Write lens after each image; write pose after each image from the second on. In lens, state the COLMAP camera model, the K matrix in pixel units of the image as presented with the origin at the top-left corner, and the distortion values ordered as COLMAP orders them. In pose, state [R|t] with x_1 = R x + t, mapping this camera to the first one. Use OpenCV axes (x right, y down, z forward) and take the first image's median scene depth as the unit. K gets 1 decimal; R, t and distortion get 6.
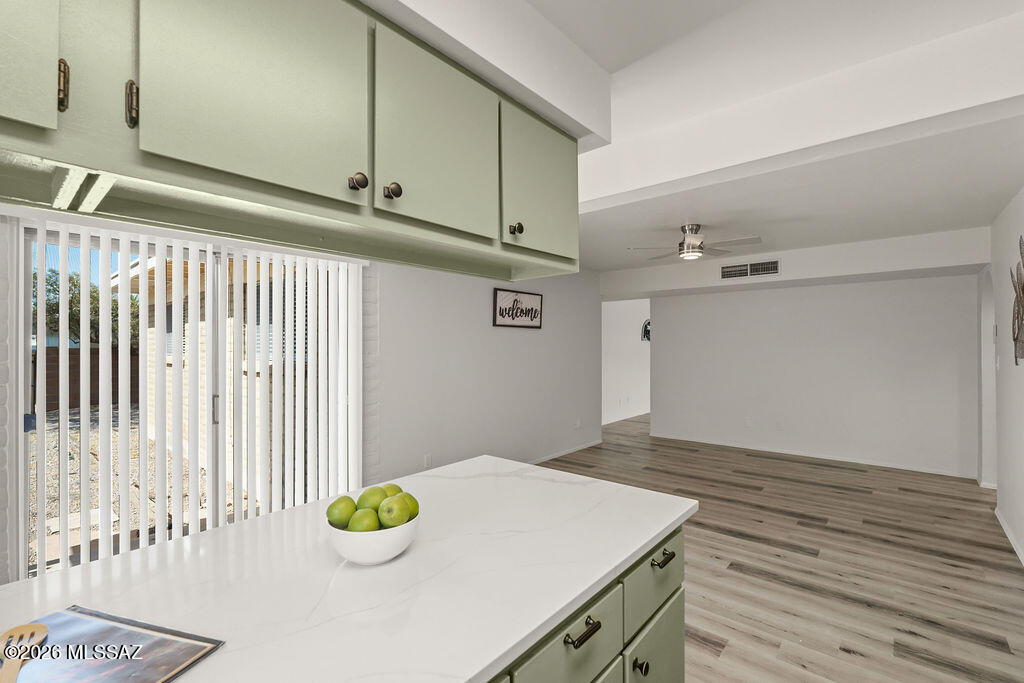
lens RADIAL K [[453.8, 0, 508.9], [0, 453.8, 345.0], [0, 0, 1]] dist [-0.000335, -0.000200]
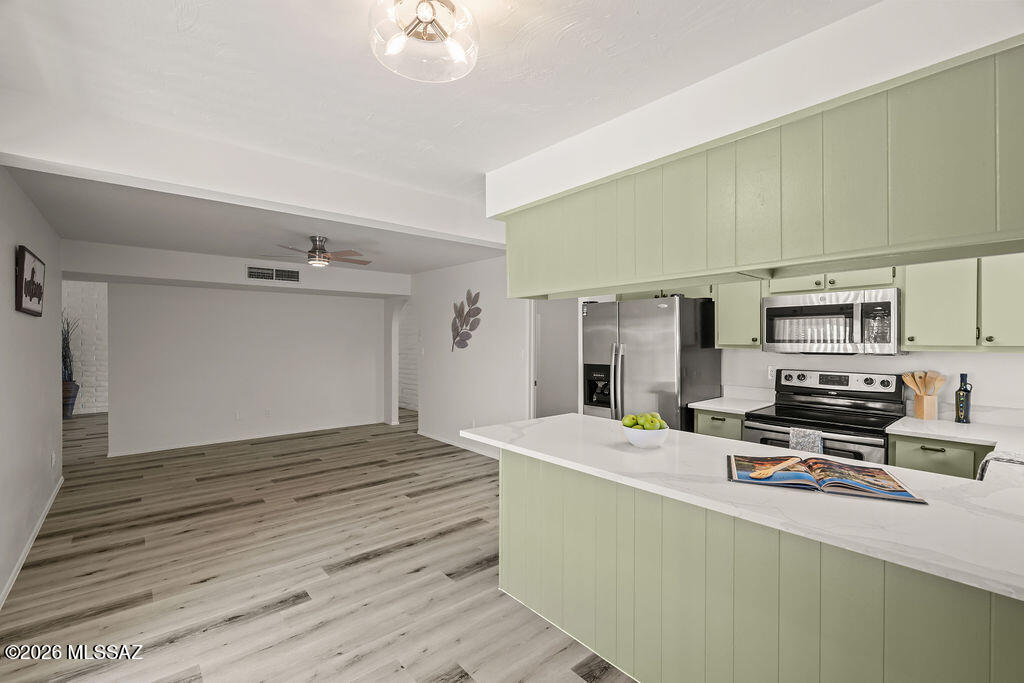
lens RADIAL K [[453.8, 0, 508.9], [0, 453.8, 345.0], [0, 0, 1]] dist [-0.000335, -0.000200]
pose [[0.152574, -0.008588, 0.988255, -0.520813], [0.000632, 0.999963, 0.008592, -0.001490], [-0.988292, -0.000686, 0.152573, 0.280118]]
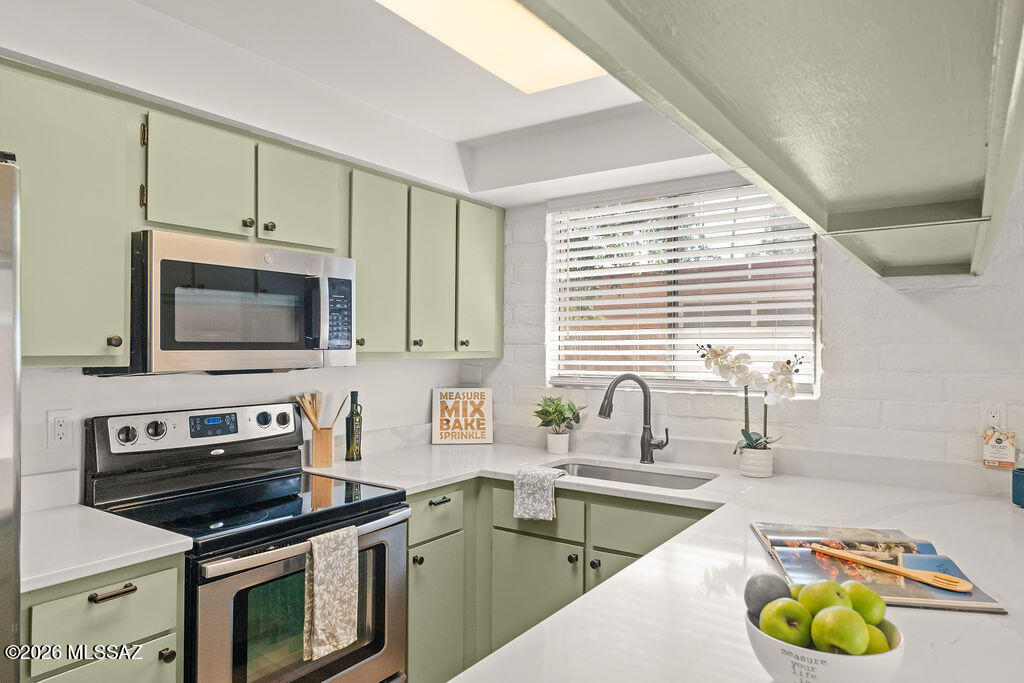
lens RADIAL K [[663.2, 0, 512.0], [0, 663.2, 341.5], [0, 0, 1]] dist [0.002806, 0.000959]
pose [[-0.993899, -0.002606, -0.110260, 0.035975], [-0.001935, 0.999979, -0.006196, -0.001240], [0.110273, -0.005945, -0.993884, 0.402386]]
